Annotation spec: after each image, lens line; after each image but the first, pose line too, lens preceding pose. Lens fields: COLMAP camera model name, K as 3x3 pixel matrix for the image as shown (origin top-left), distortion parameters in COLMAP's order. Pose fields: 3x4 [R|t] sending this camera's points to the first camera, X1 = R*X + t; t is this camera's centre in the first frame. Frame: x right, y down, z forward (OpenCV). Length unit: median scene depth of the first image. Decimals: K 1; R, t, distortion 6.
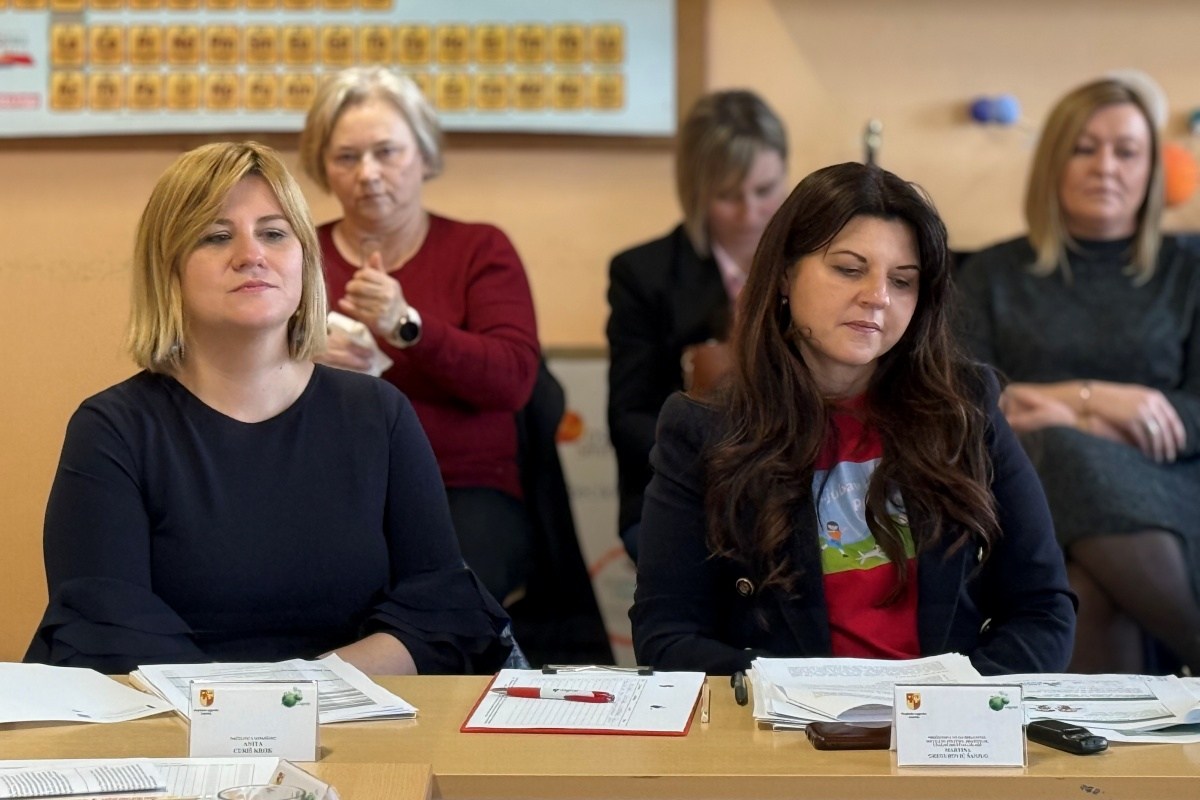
lens RADIAL K [[4004.7, 0, 595.1], [0, 4004.7, 402.1], [0, 0, 1]] dist [0.216373, 0.000000]
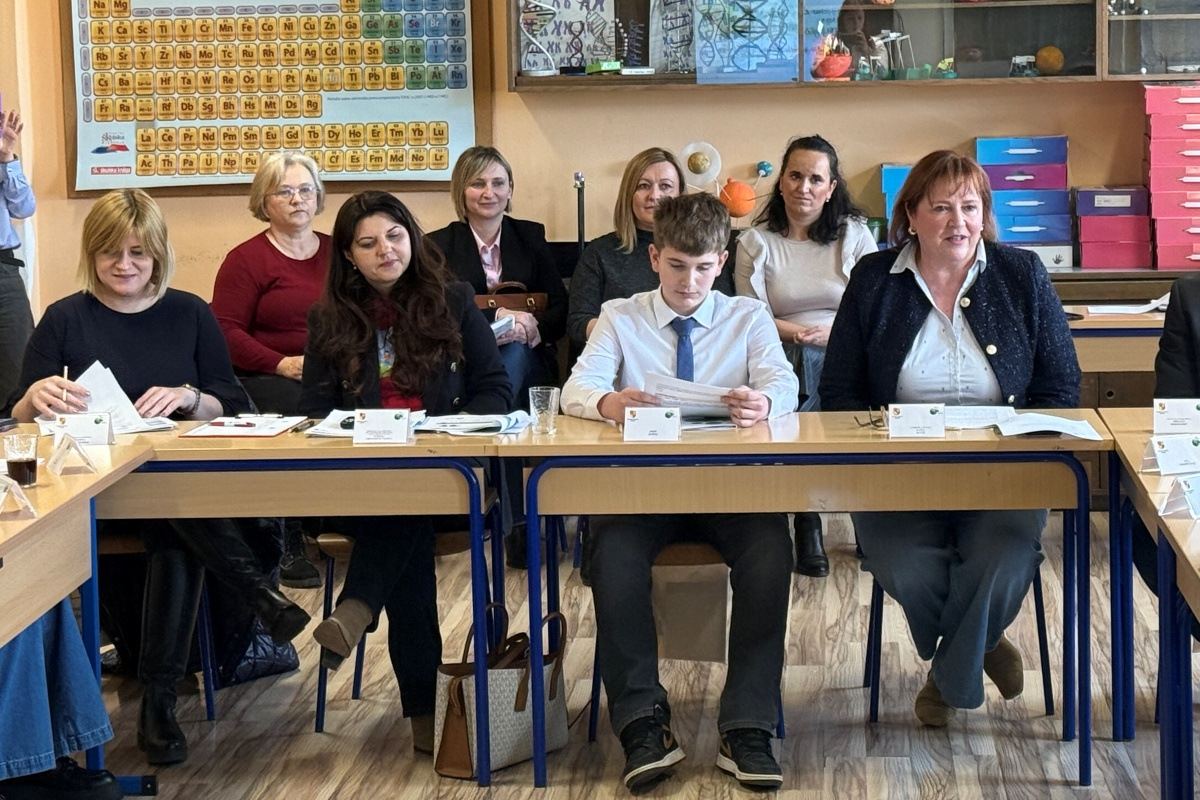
lens RADIAL K [[3093.1, 0, 603.3], [0, 3093.1, 399.1], [0, 0, 1]] dist [0.003799, 0.000000]
pose [[0.997952, -0.012077, -0.062822, 0.177627], [0.012020, 0.999927, -0.001288, 0.036484], [0.062833, 0.000531, 0.998024, -0.422490]]
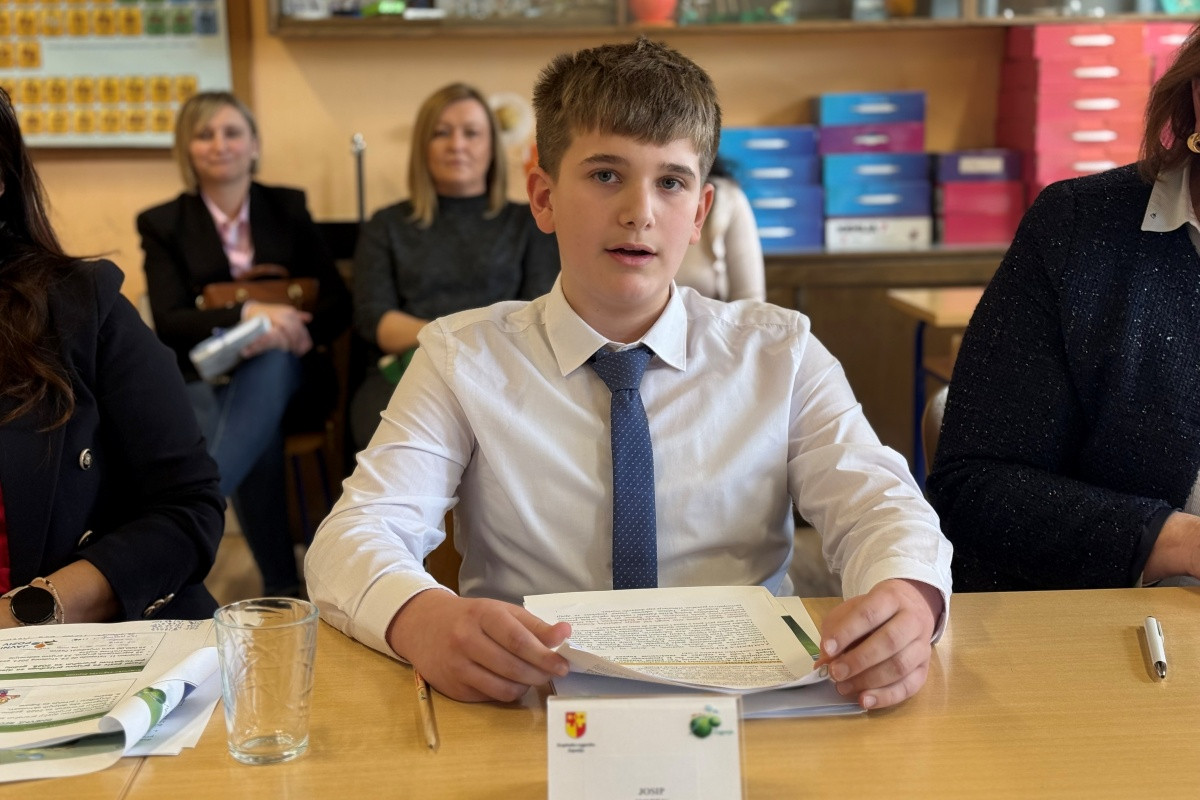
lens RADIAL K [[1651.6, 0, 597.7], [0, 1651.6, 390.5], [0, 0, 1]] dist [0.058997, 0.000000]
pose [[0.996787, -0.028818, 0.074739, 0.118270], [0.025780, 0.998814, 0.041298, 0.003750], [-0.075841, -0.039238, 0.996348, 0.382398]]
